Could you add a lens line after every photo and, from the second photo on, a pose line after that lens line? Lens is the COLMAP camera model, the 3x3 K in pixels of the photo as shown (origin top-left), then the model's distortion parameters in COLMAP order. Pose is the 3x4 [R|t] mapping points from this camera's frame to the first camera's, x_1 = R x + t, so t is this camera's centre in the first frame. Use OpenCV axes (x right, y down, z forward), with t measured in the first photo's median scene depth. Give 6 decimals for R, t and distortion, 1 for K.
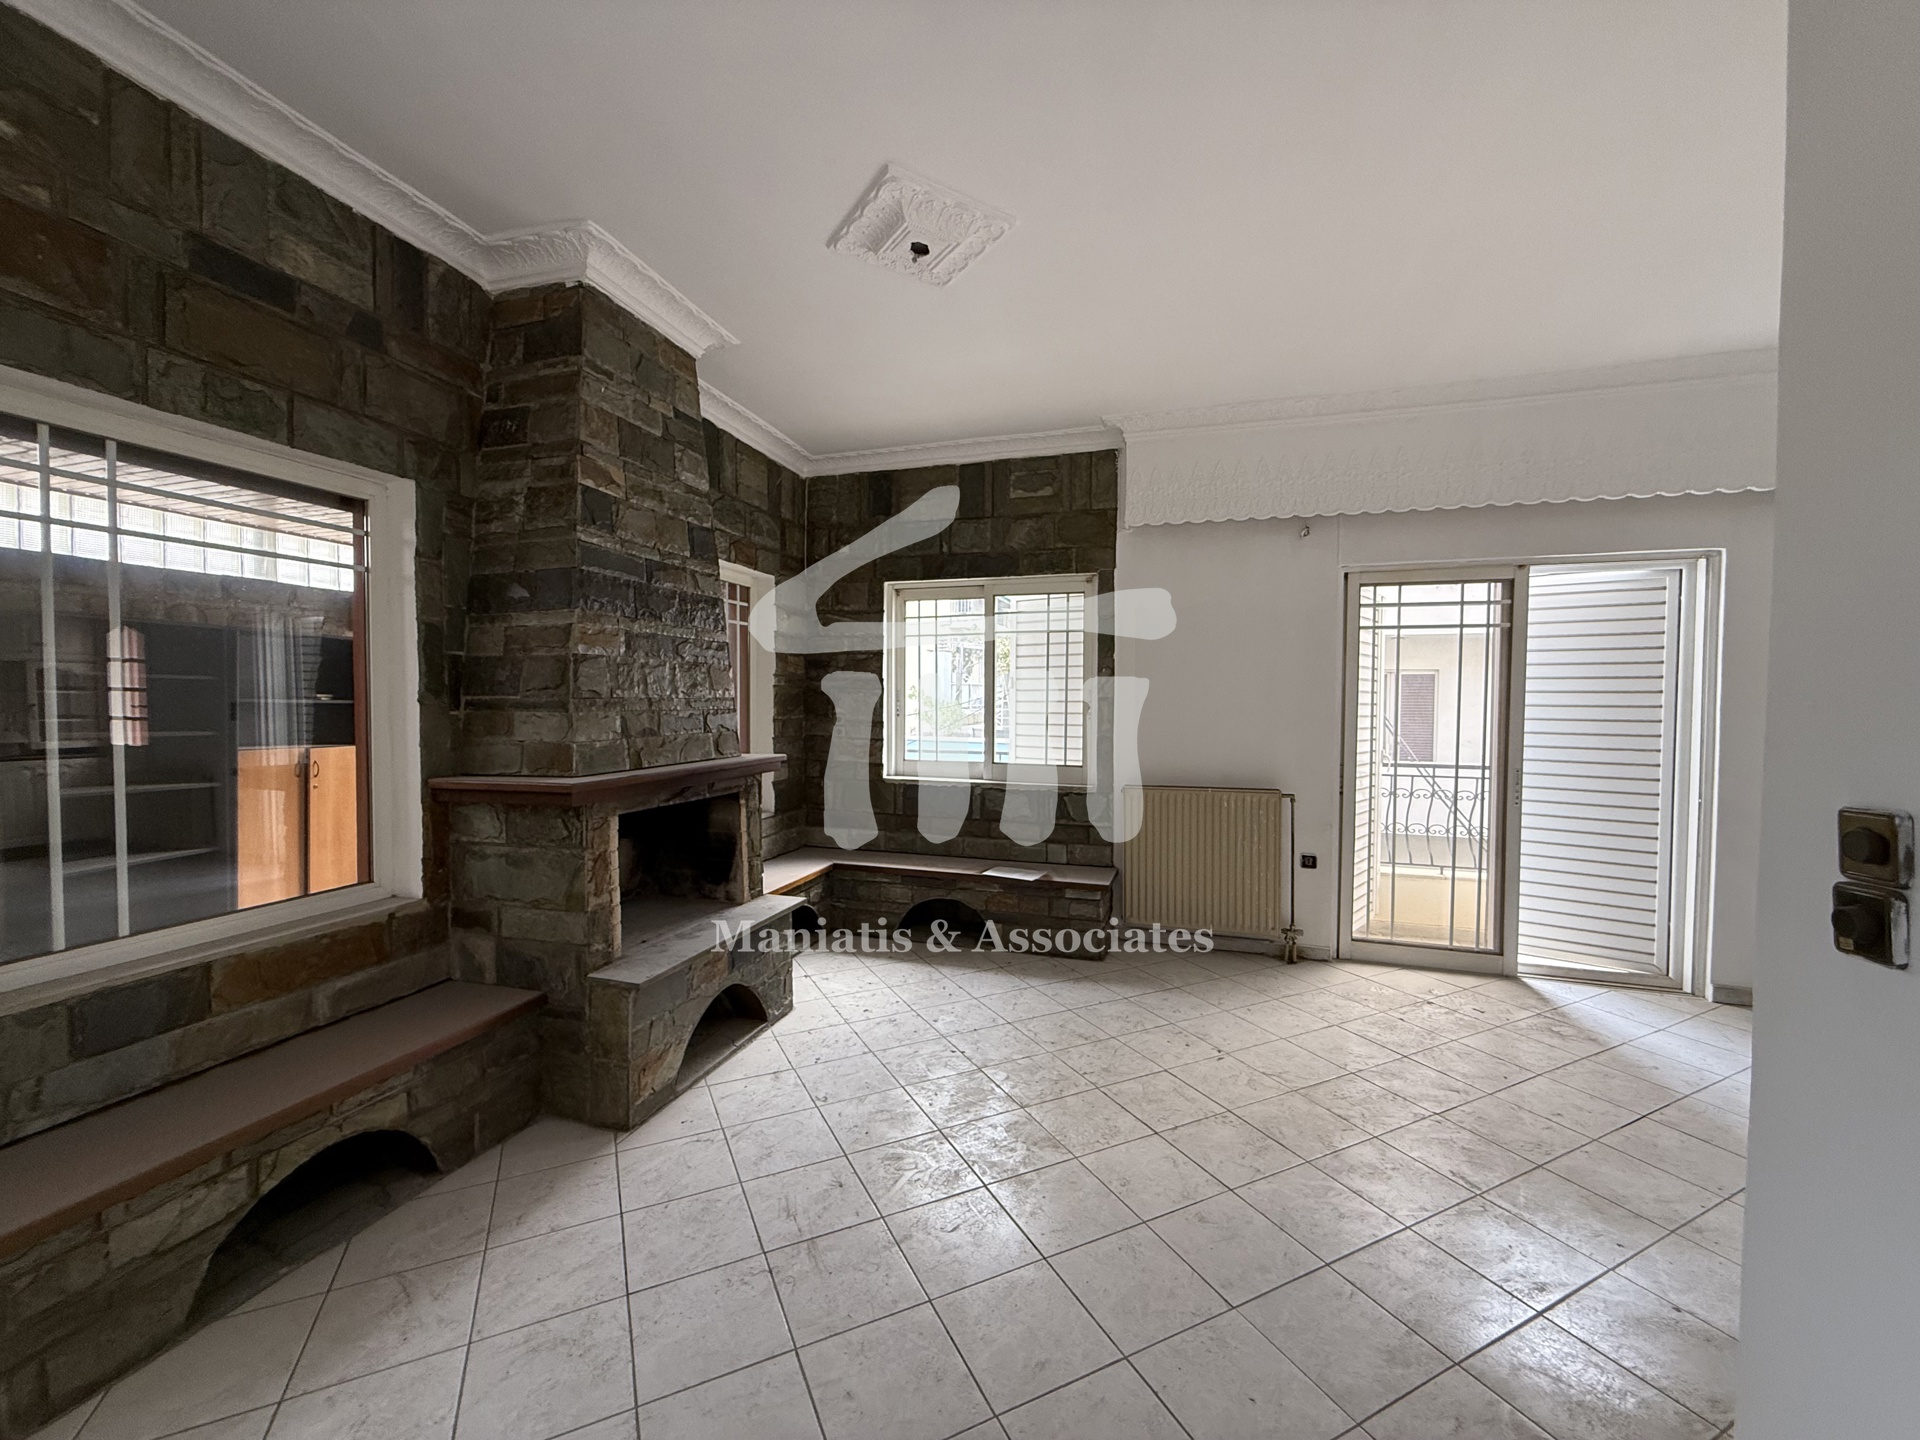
lens RADIAL K [[775.1, 0, 948.6], [0, 775.1, 720.7], [0, 0, 1]] dist [0.002733, -0.000049]
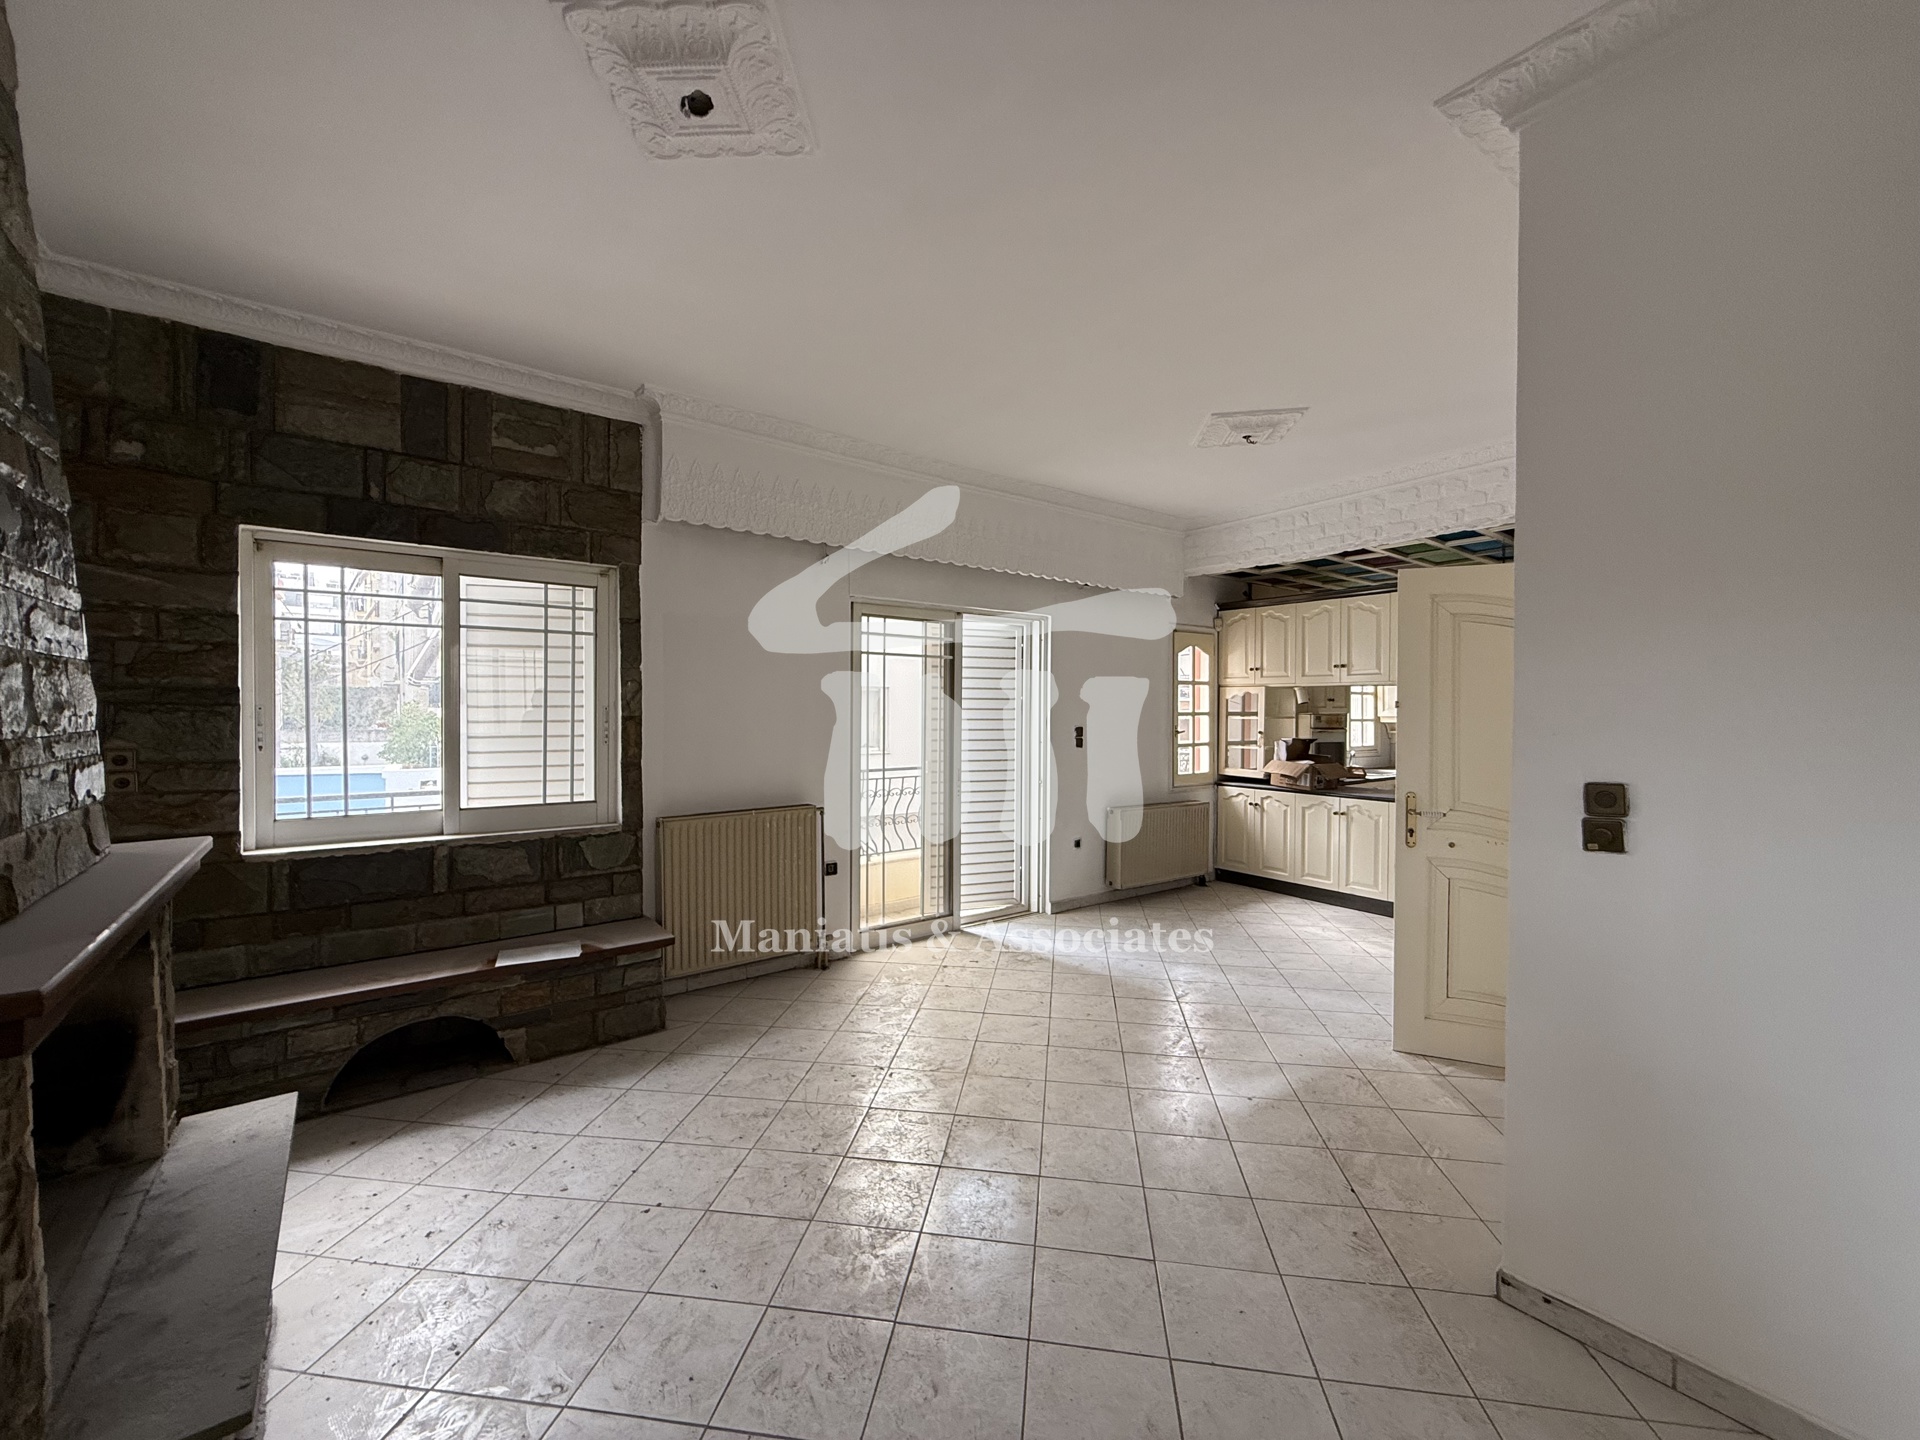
lens RADIAL K [[775.1, 0, 958.4], [0, 775.1, 719.6], [0, 0, 1]] dist [0.002733, -0.000049]
pose [[0.561021, -0.014521, 0.827674, -0.301149], [0.024090, 0.999709, 0.001210, -0.019268], [-0.827451, 0.019260, 0.561207, 0.242137]]
